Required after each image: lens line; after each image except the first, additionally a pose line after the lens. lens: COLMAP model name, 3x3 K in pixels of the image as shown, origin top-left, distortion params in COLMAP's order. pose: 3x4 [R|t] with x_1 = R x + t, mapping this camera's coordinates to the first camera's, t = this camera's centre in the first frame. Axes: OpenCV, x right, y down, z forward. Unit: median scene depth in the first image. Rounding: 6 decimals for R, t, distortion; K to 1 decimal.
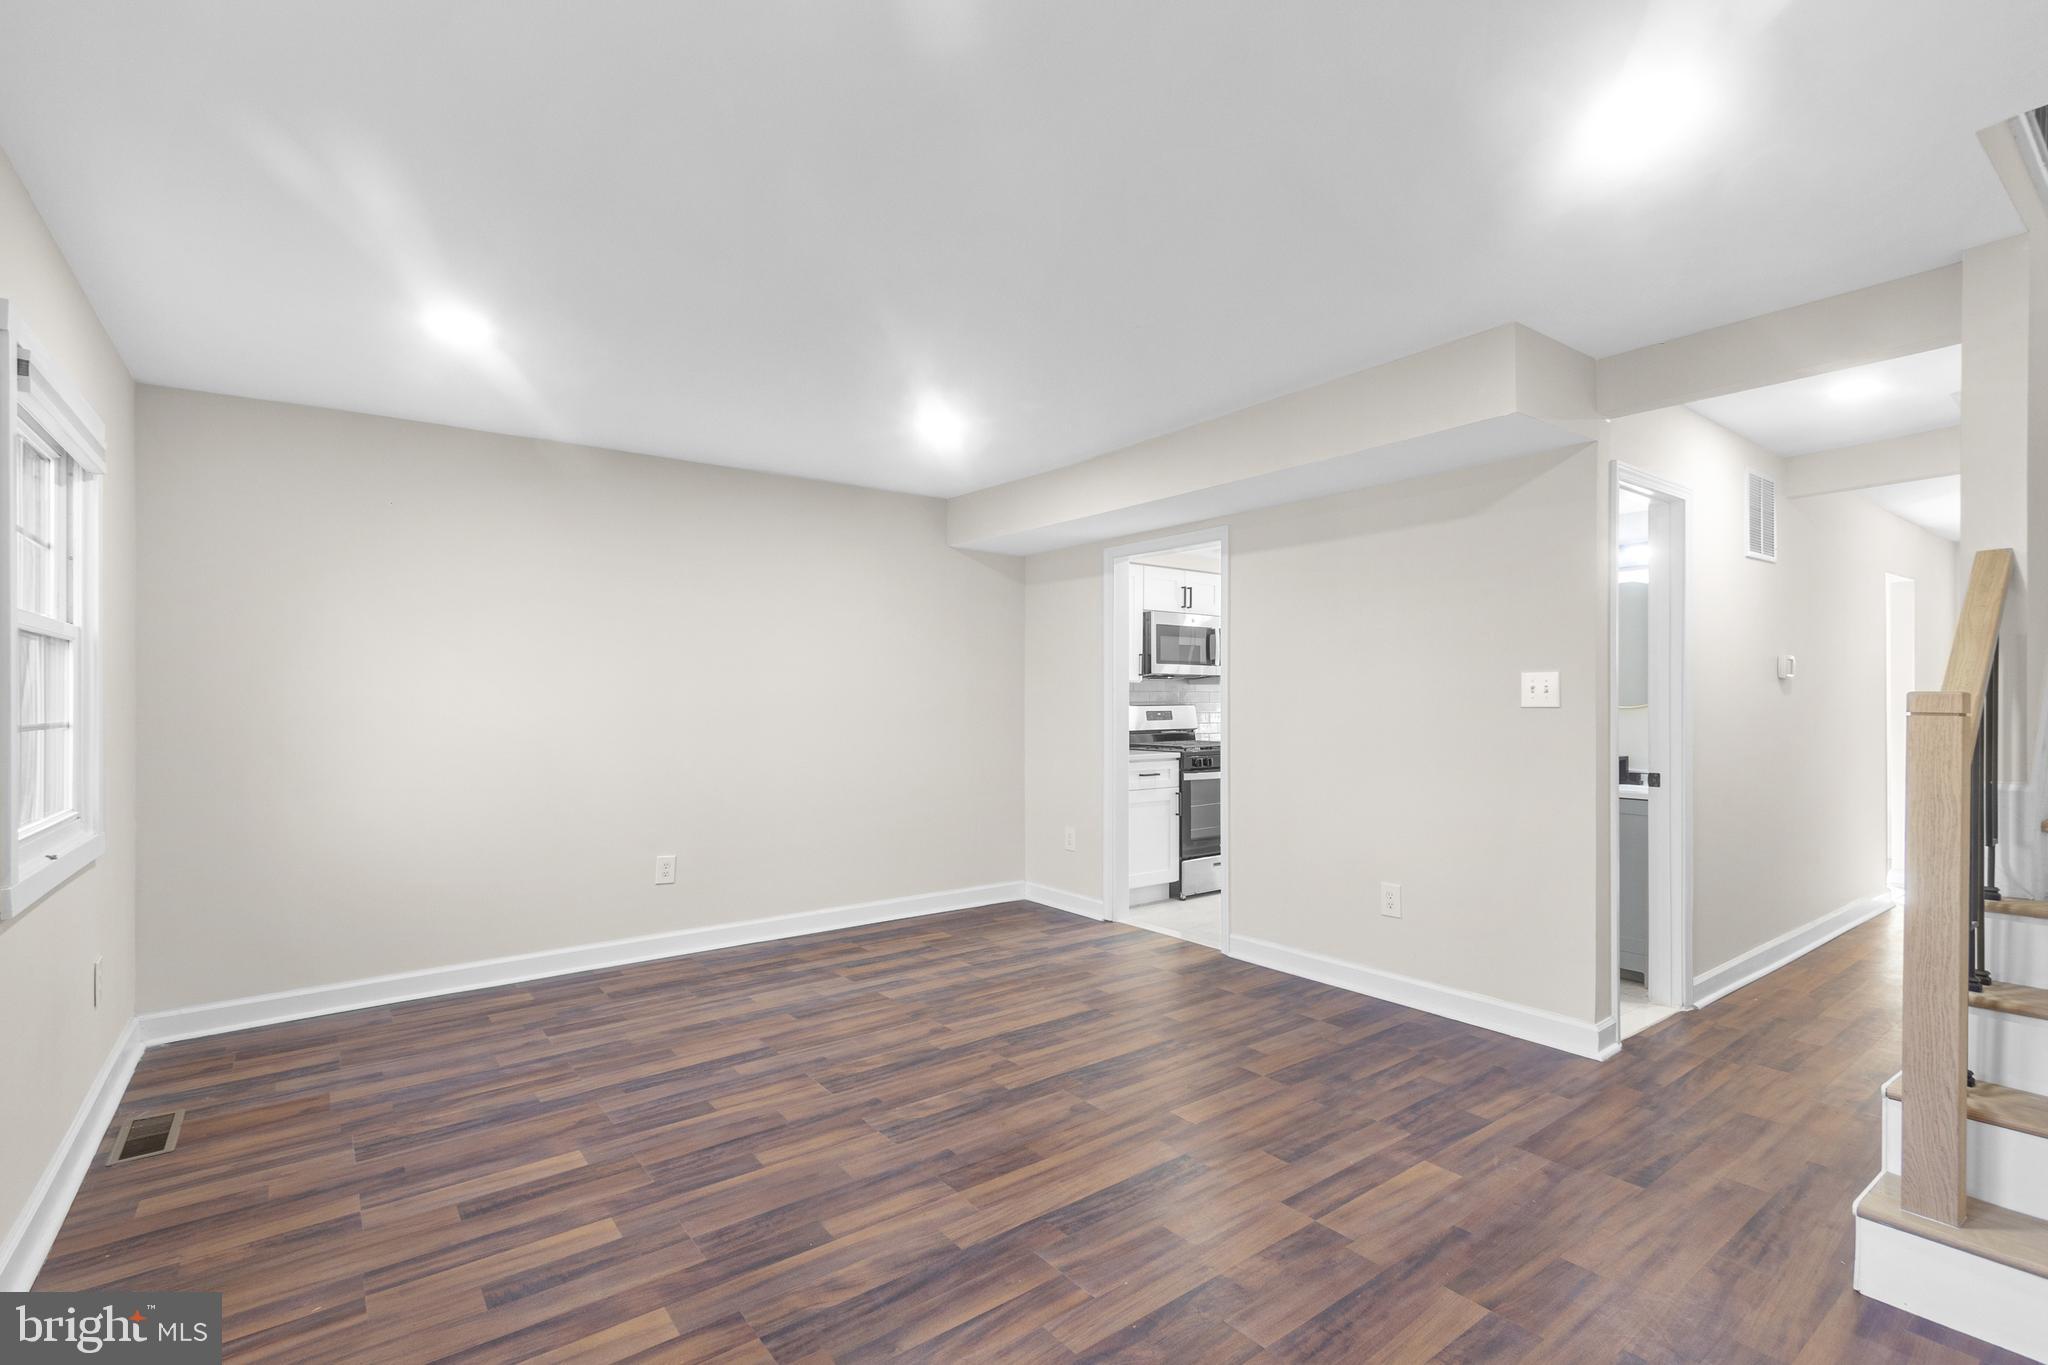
lens RADIAL K [[945.3, 0, 1004.8], [0, 945.3, 710.1], [0, 0, 1]] dist [0.011374, -0.000405]
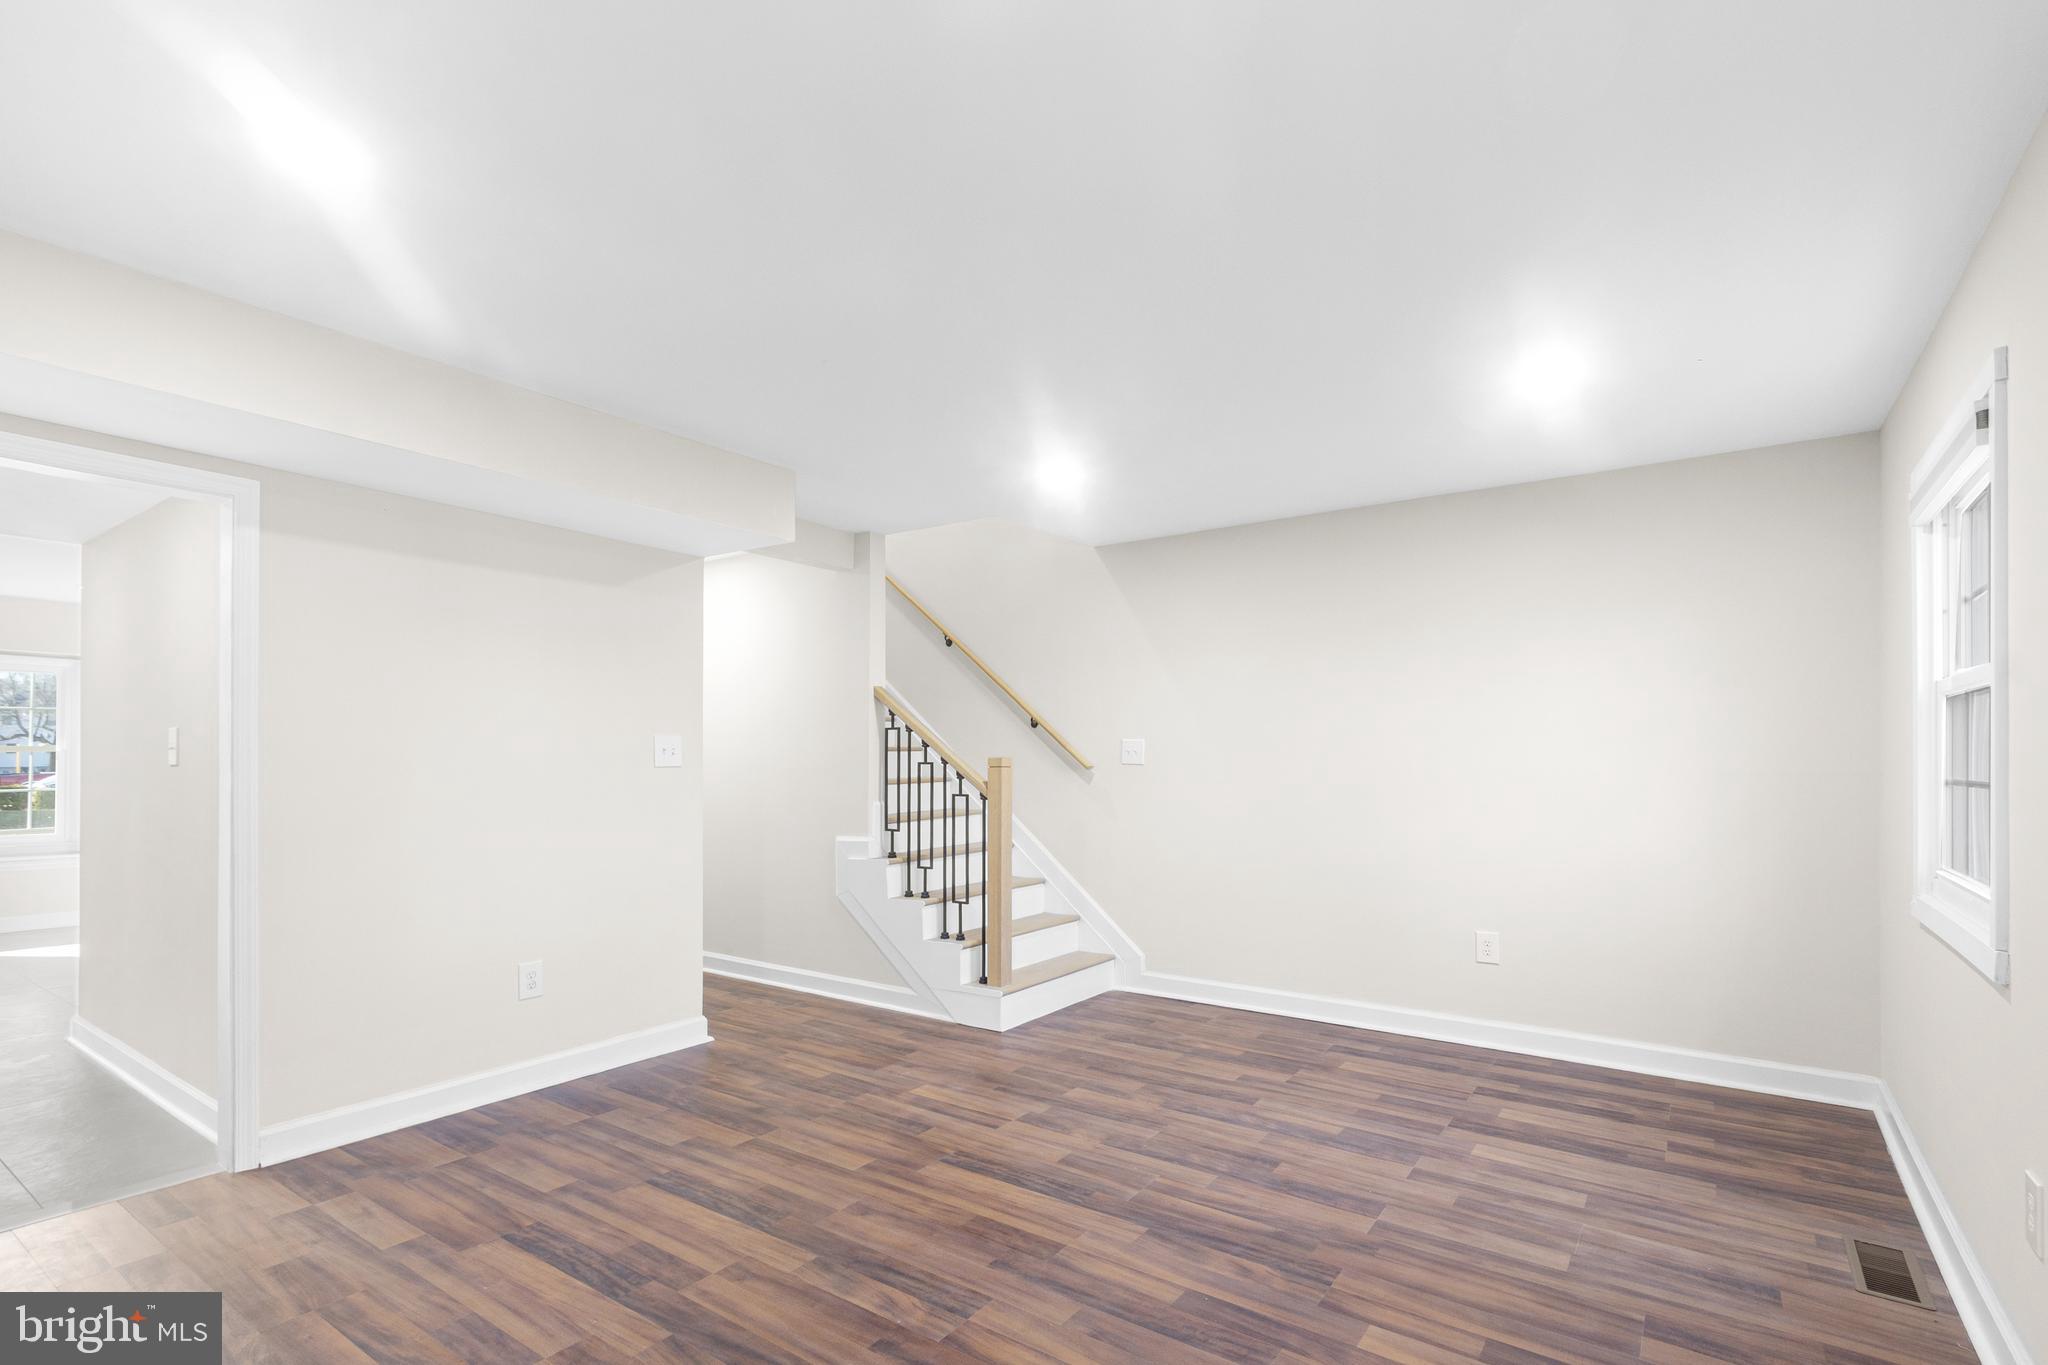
lens RADIAL K [[948.2, 0, 1019.8], [0, 948.2, 762.6], [0, 0, 1]] dist [0.016124, -0.000336]
pose [[-0.305915, -0.000243, 0.952059, -0.818565], [0.007680, 0.999967, 0.002723, -0.013243], [-0.952028, 0.008145, -0.305903, 1.096819]]
